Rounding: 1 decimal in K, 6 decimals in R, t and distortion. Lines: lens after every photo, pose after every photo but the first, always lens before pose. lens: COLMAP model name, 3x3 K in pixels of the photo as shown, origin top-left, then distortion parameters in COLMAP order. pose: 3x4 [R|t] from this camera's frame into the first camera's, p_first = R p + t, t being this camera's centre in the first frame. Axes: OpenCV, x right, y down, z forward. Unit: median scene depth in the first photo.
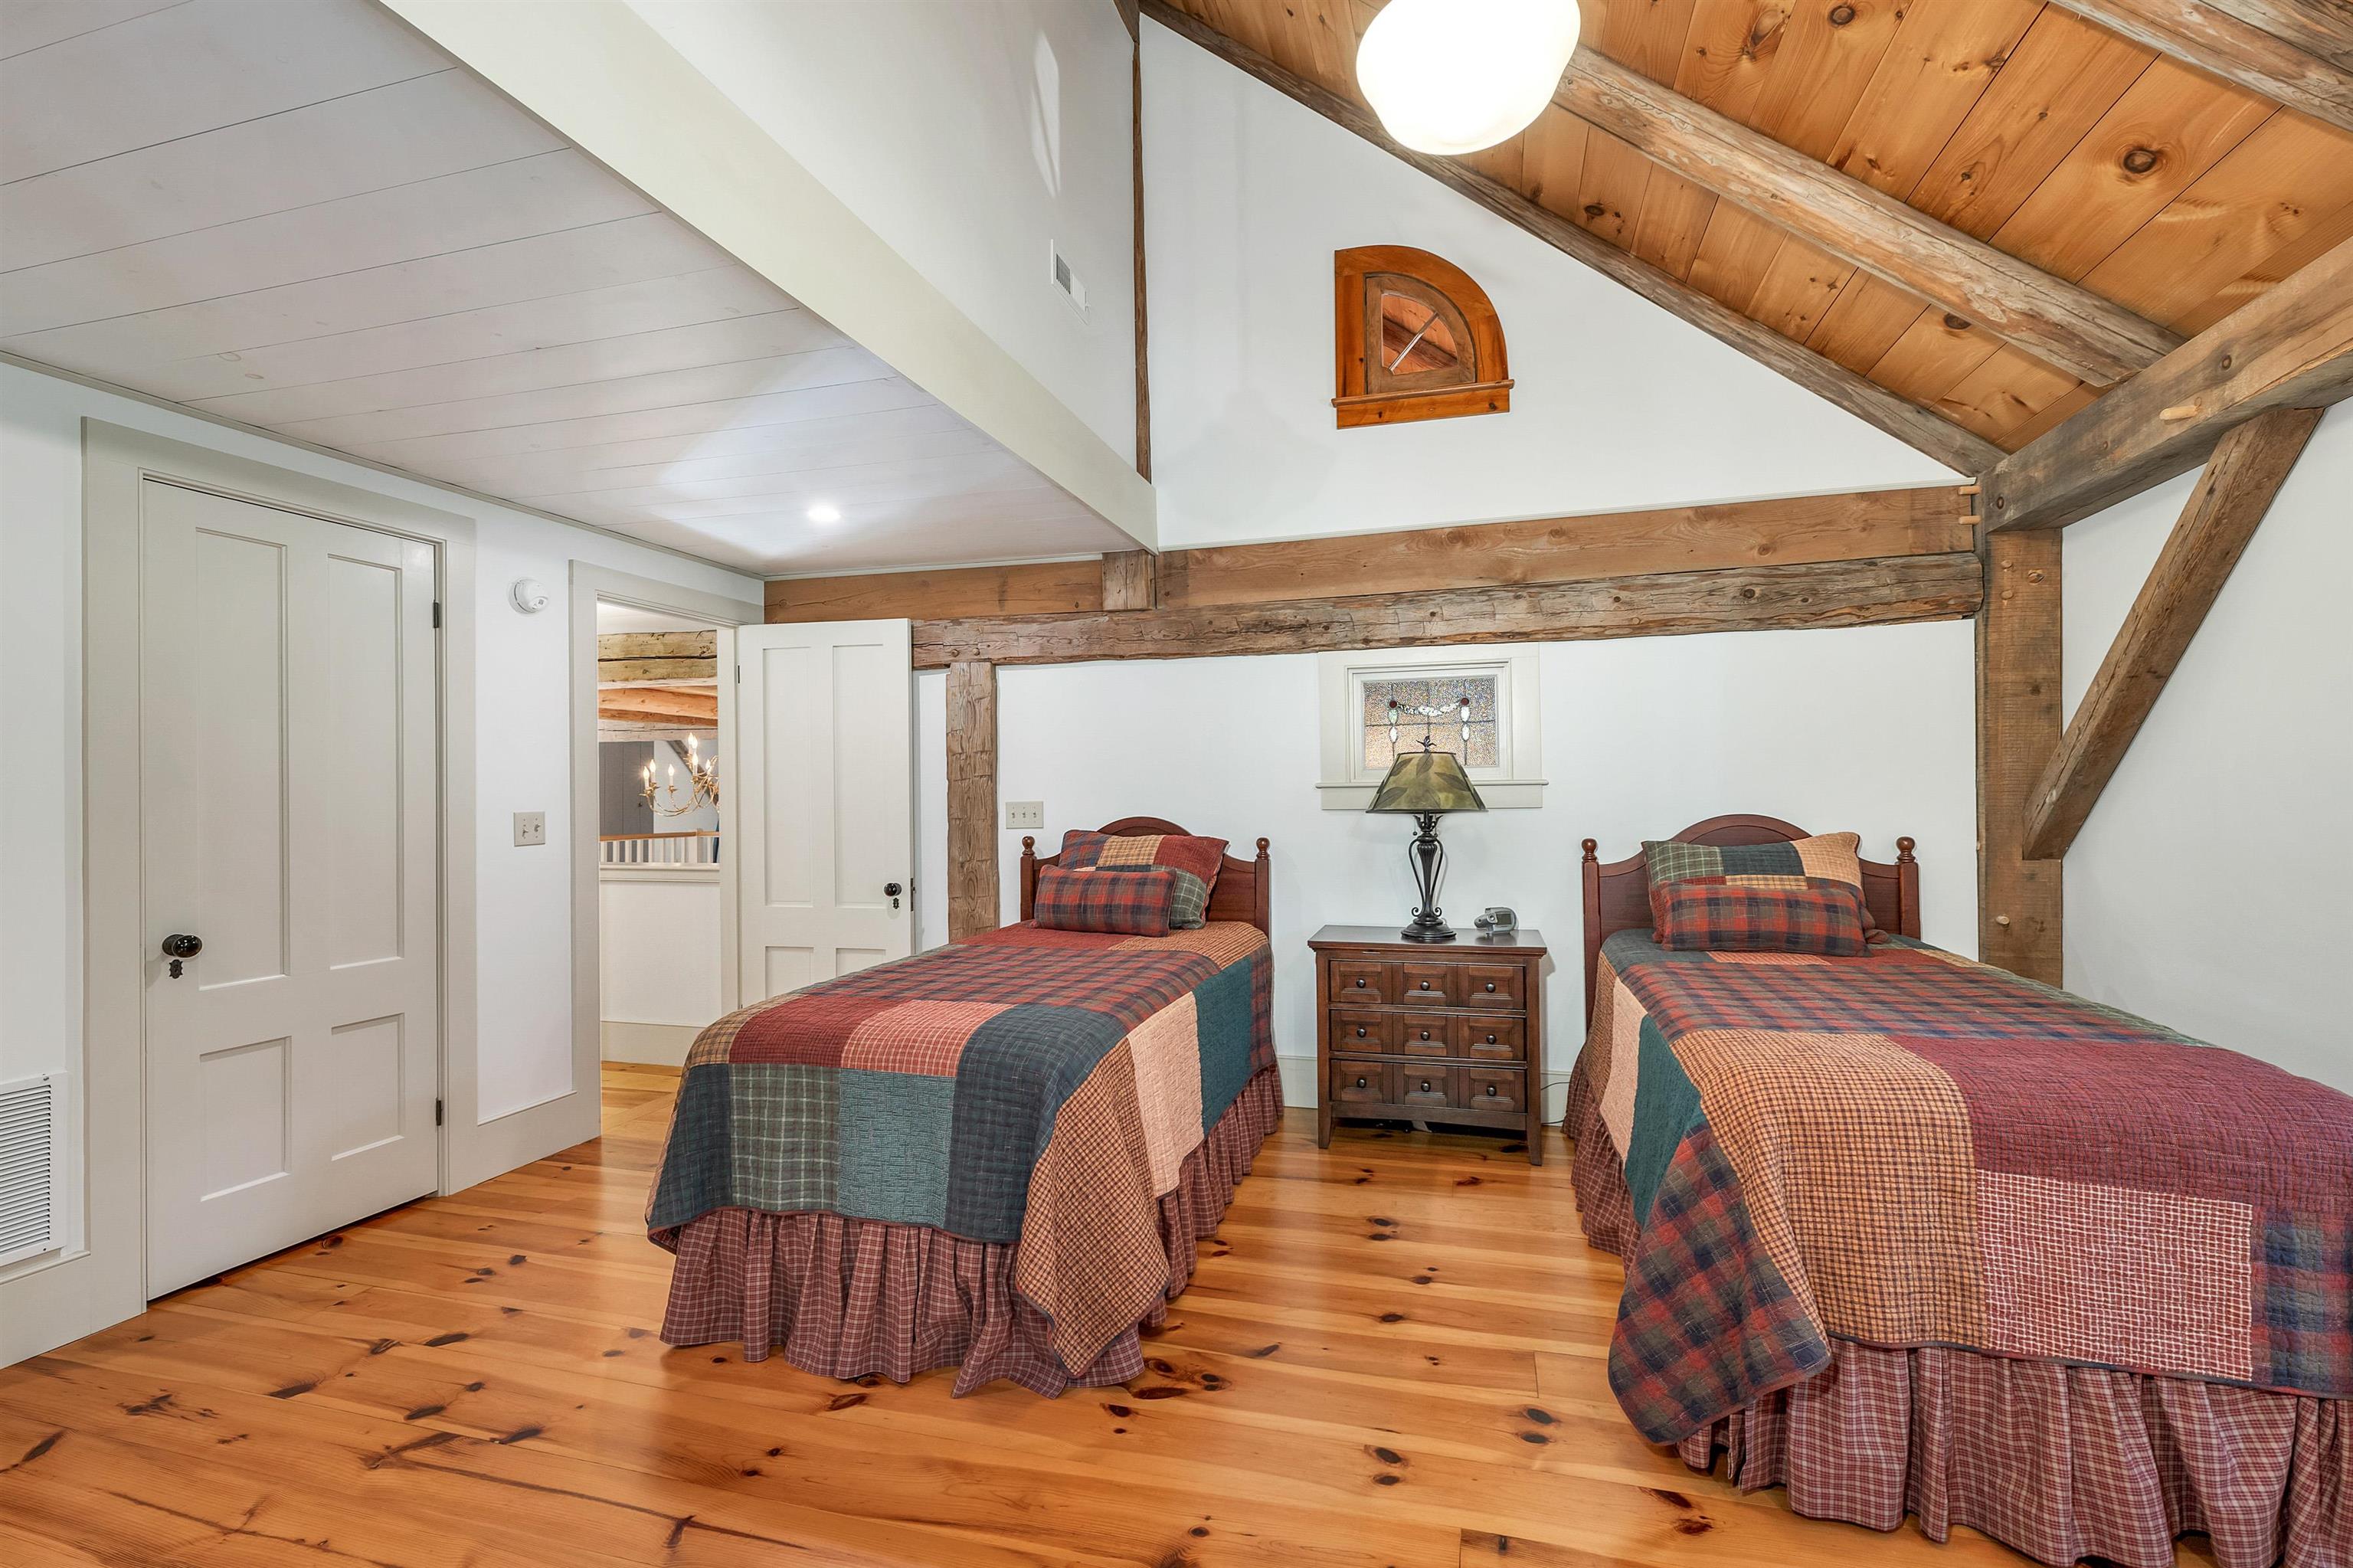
lens RADIAL K [[1022.6, 0, 1164.3], [0, 1022.6, 787.6], [0, 0, 1]] dist [0.007262, -0.000236]
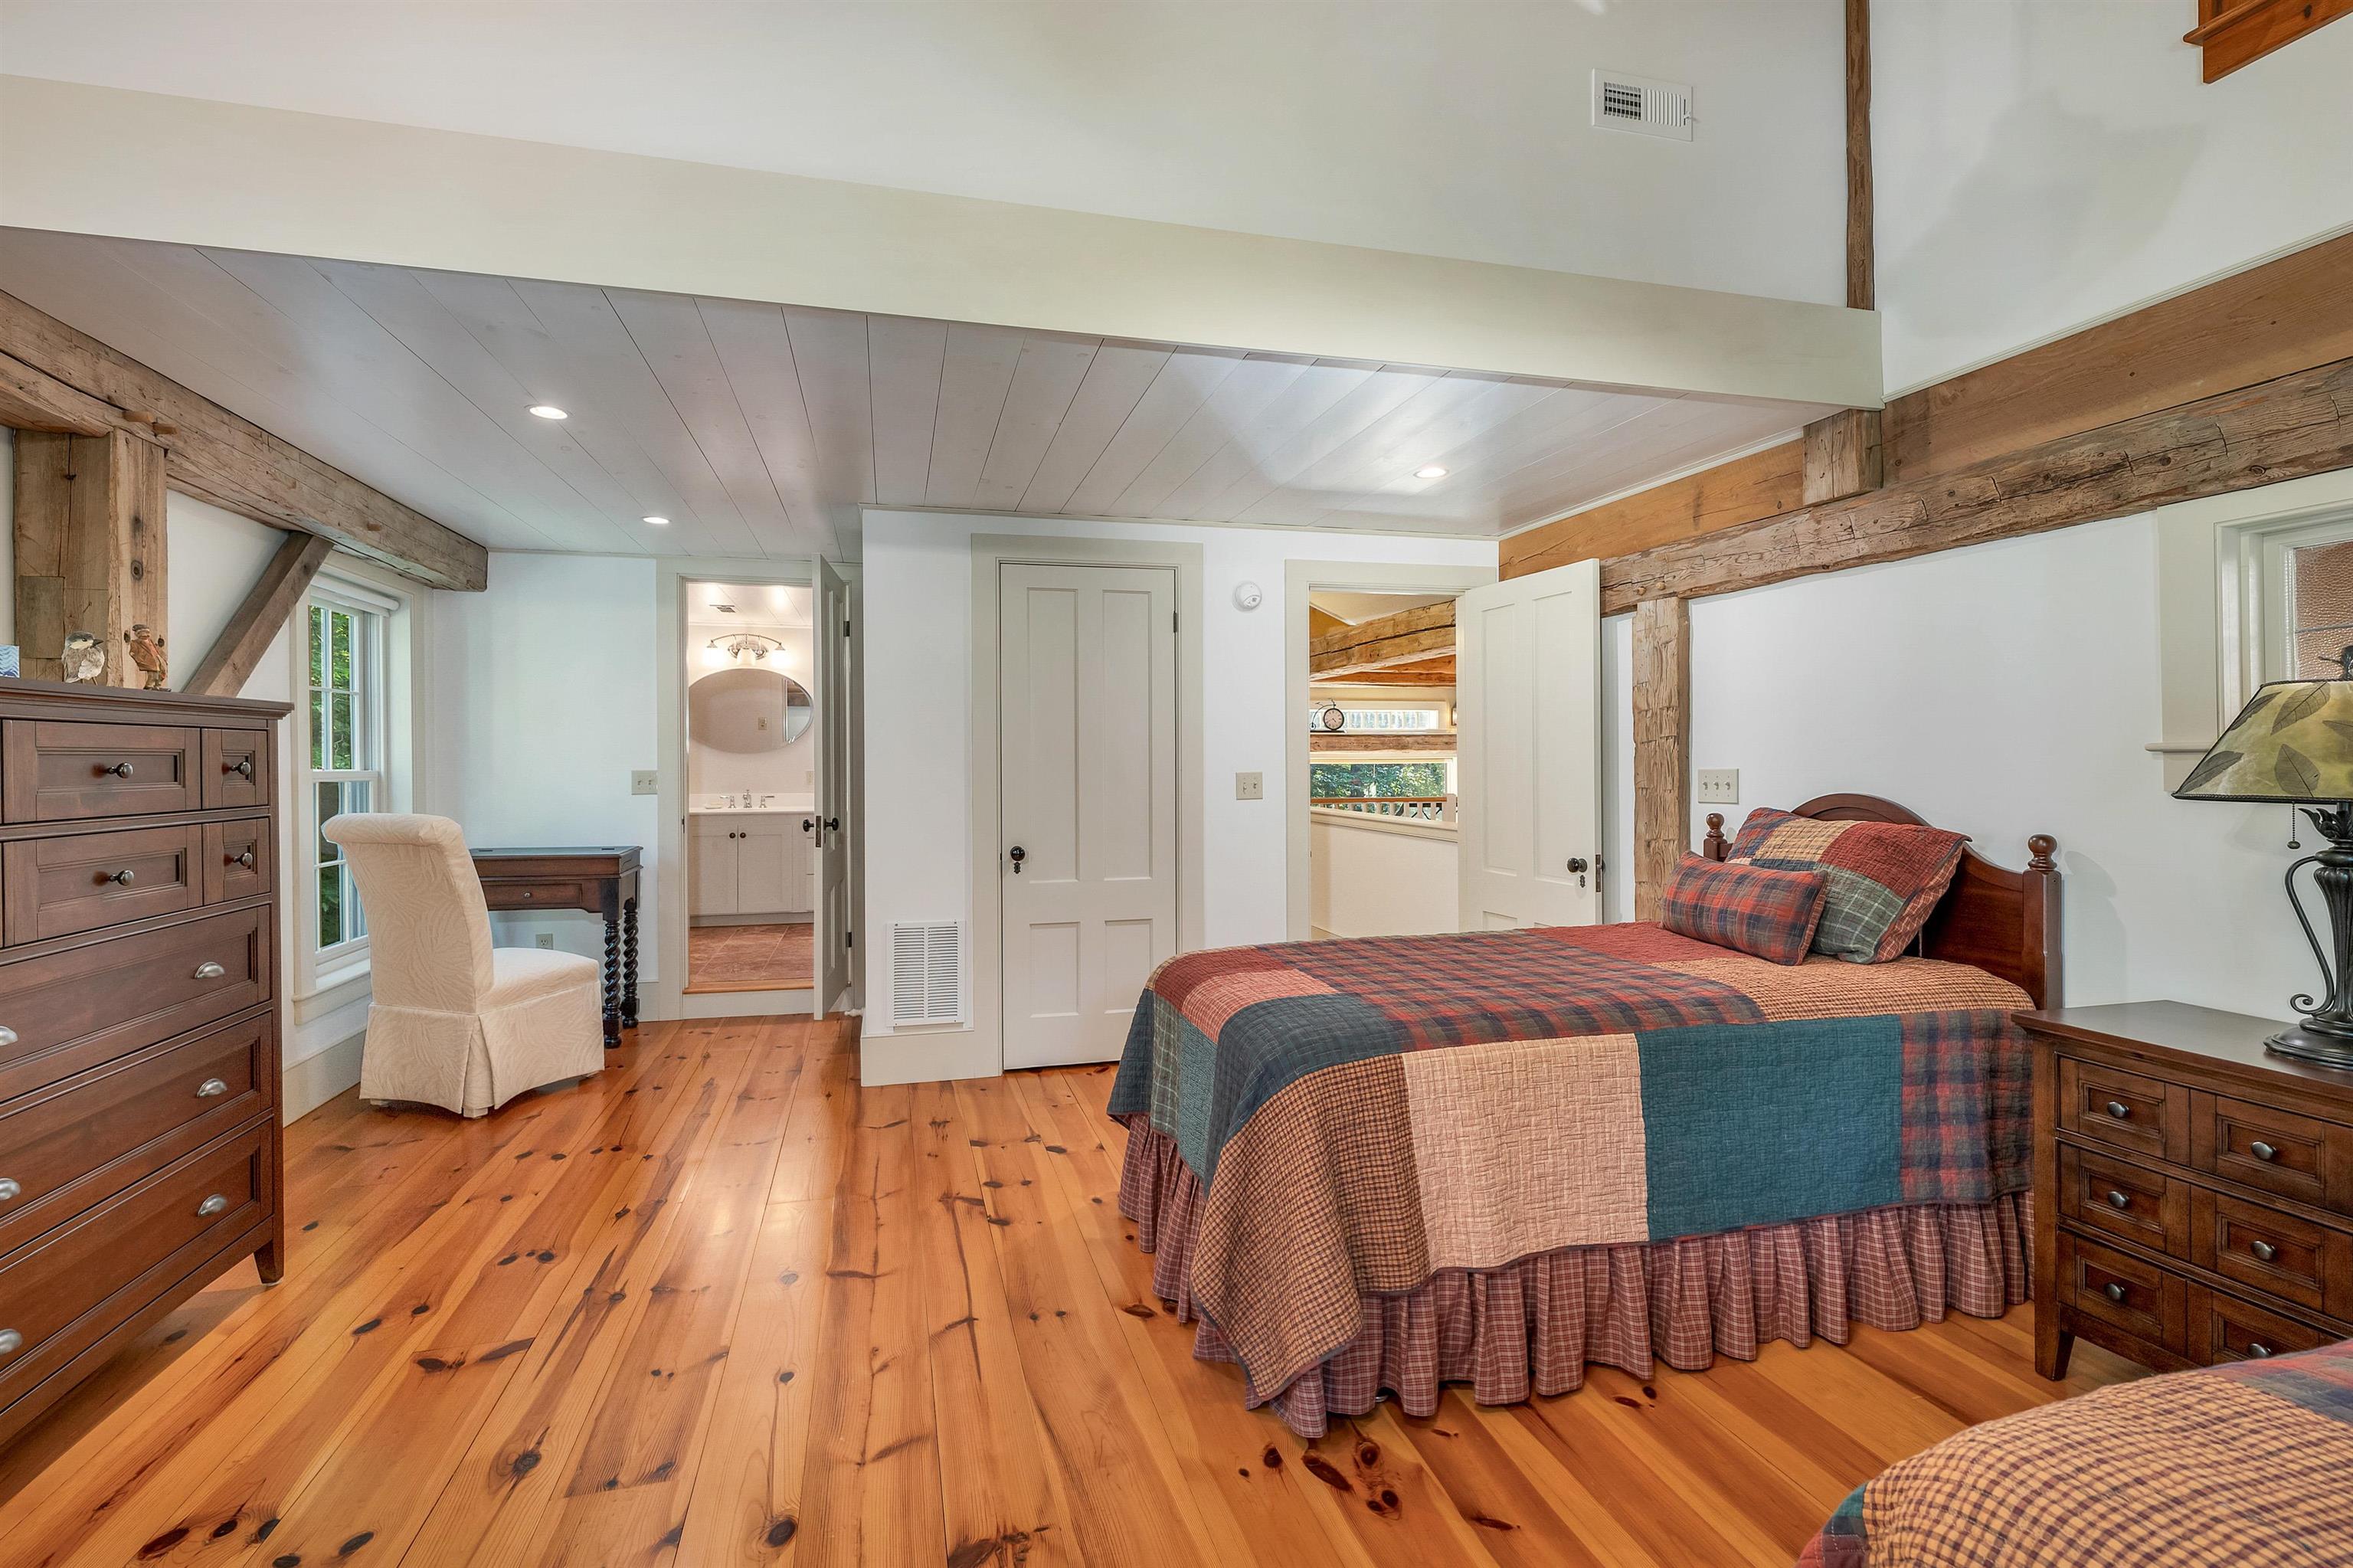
lens RADIAL K [[1022.6, 0, 1120.8], [0, 1022.6, 762.3], [0, 0, 1]] dist [0.007262, -0.000236]
pose [[0.517055, 0.007585, -0.855918, 0.333120], [0.005114, 0.999916, 0.011950, -0.003647], [0.855937, -0.010555, 0.516973, 0.224207]]
